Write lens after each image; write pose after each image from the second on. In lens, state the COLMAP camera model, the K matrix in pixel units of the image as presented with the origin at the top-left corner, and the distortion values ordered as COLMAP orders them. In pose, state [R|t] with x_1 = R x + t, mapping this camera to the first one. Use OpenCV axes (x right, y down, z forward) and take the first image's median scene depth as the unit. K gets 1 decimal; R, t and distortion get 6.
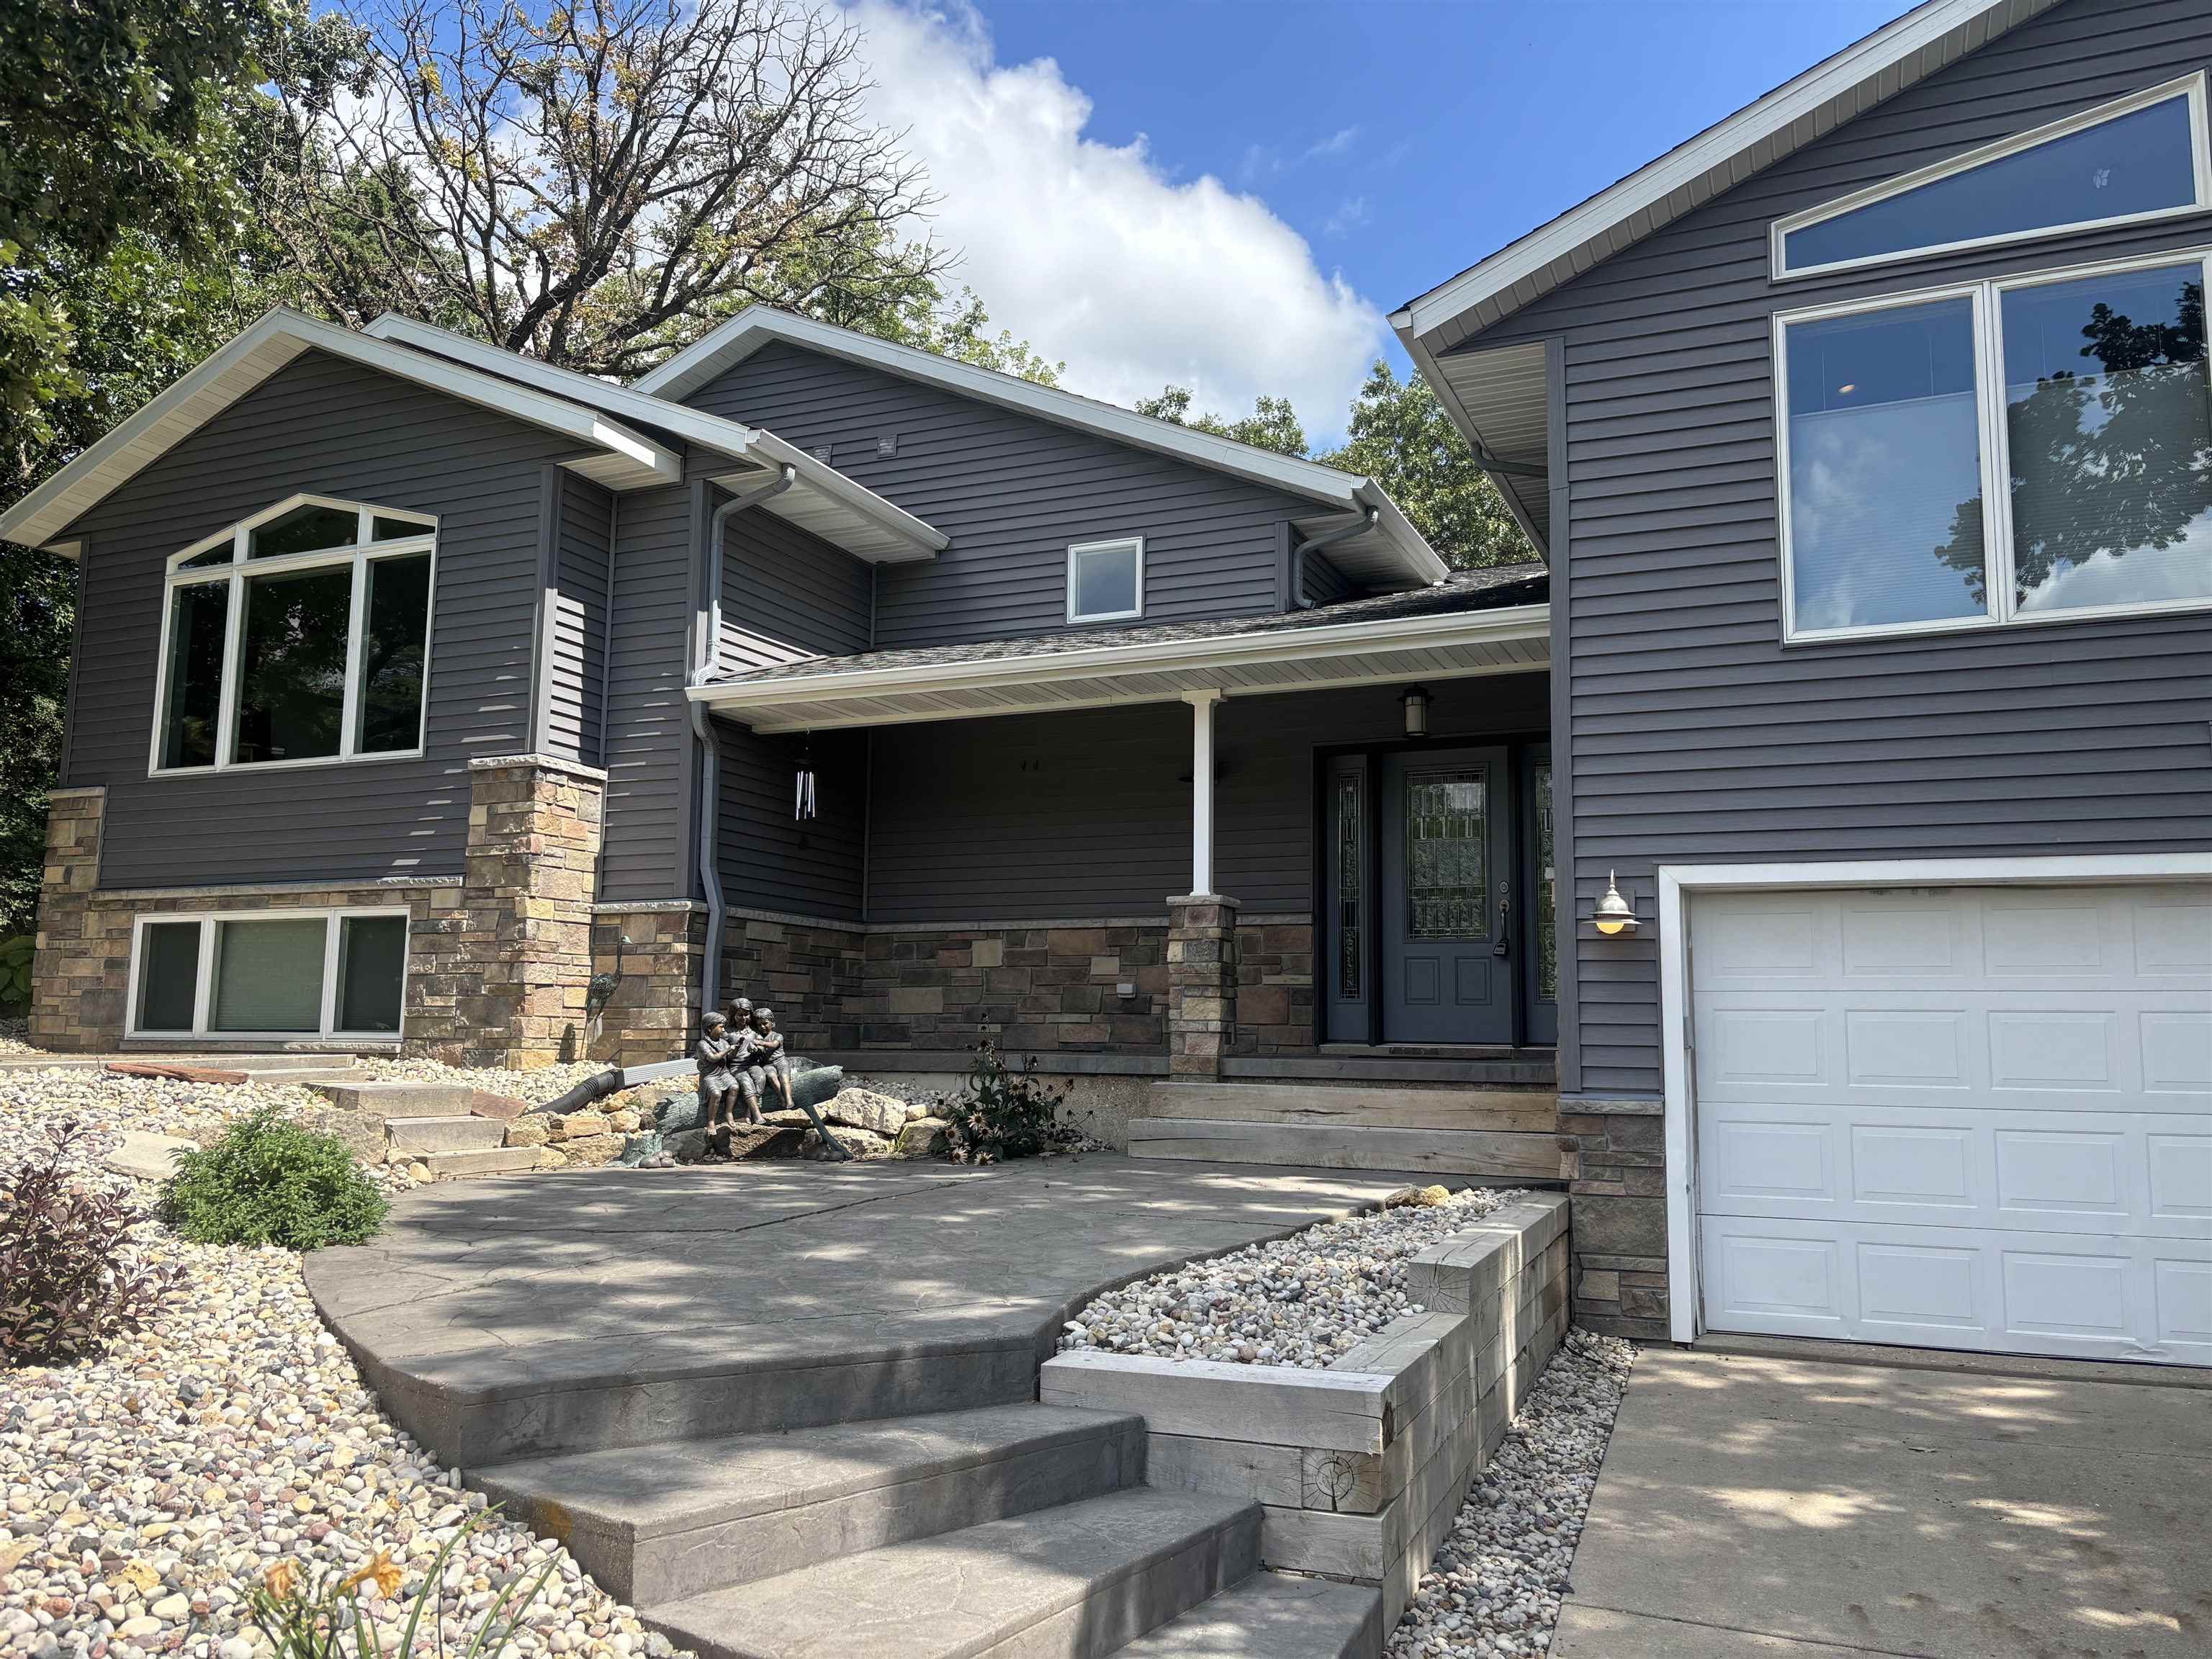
lens RADIAL K [[1663.6, 0, 1106.0], [0, 1663.6, 829.5], [0, 0, 1]] dist [0.012792, -0.002397]
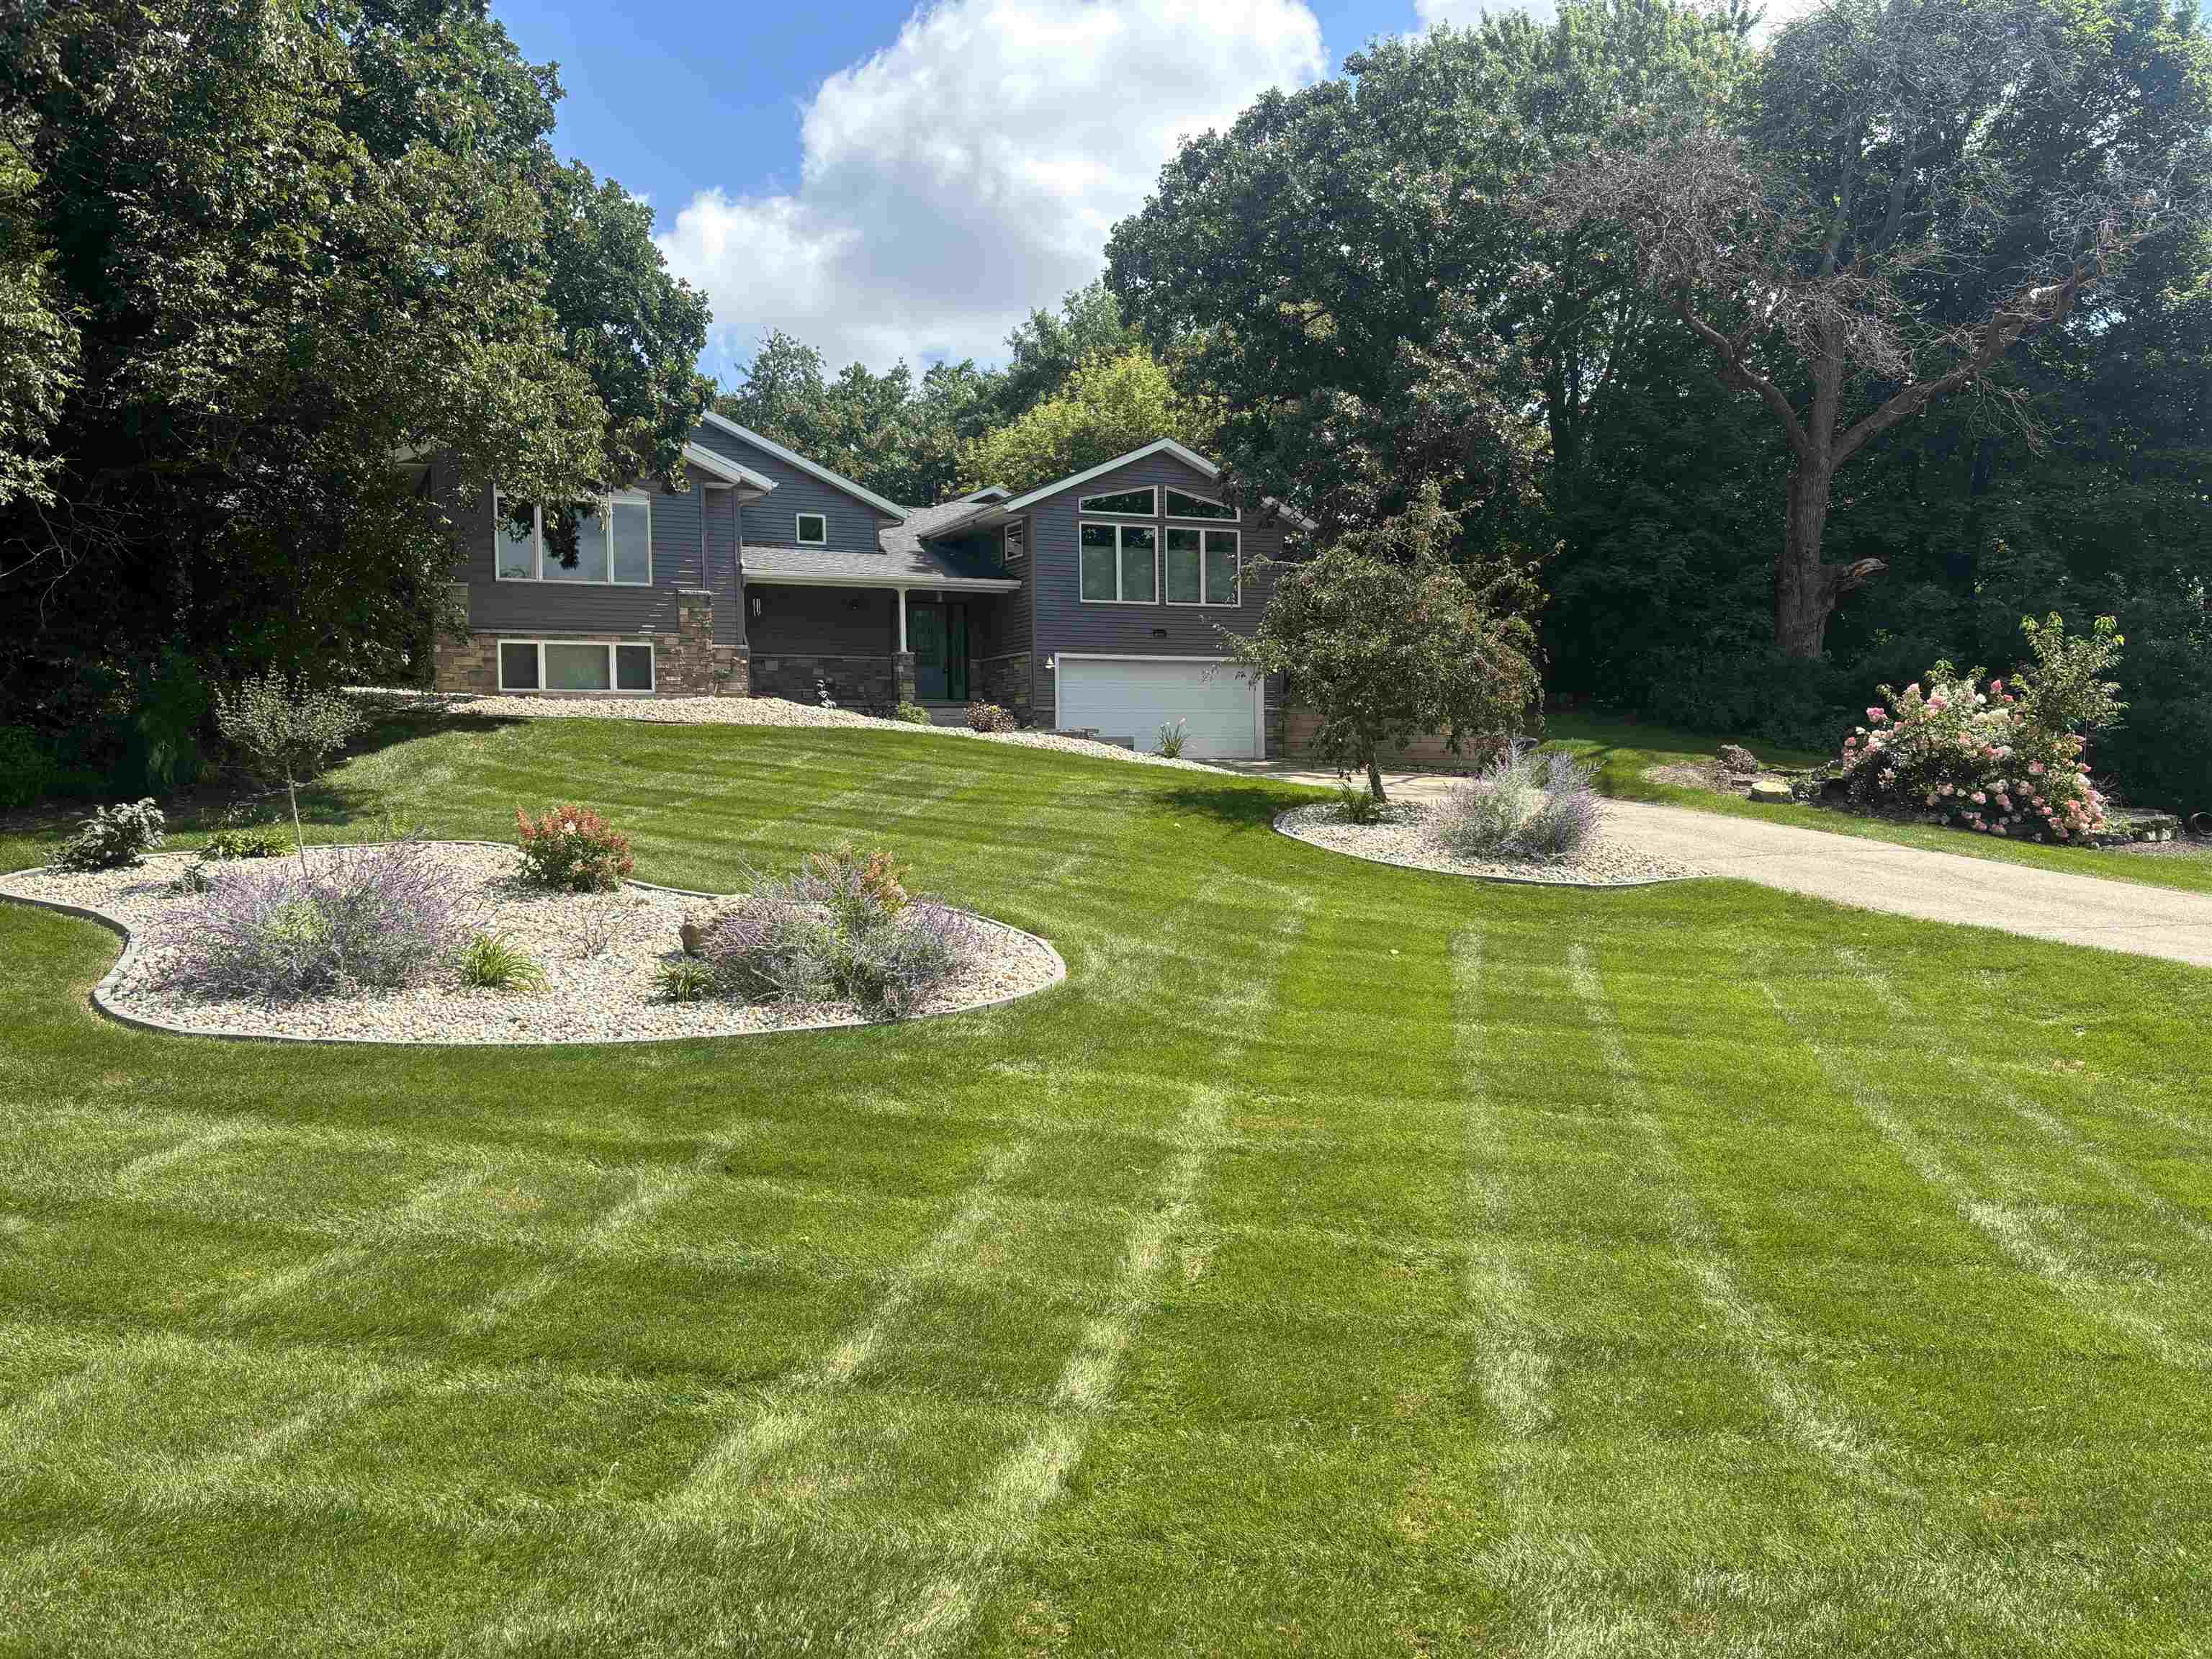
lens RADIAL K [[1663.6, 0, 1106.0], [0, 1663.6, 829.5], [0, 0, 1]] dist [0.012792, -0.002397]
pose [[0.625137, -0.051943, 0.778785, -2.005796], [-0.084969, 0.987324, 0.134057, -0.076749], [-0.775876, -0.149977, 0.612799, -1.216422]]
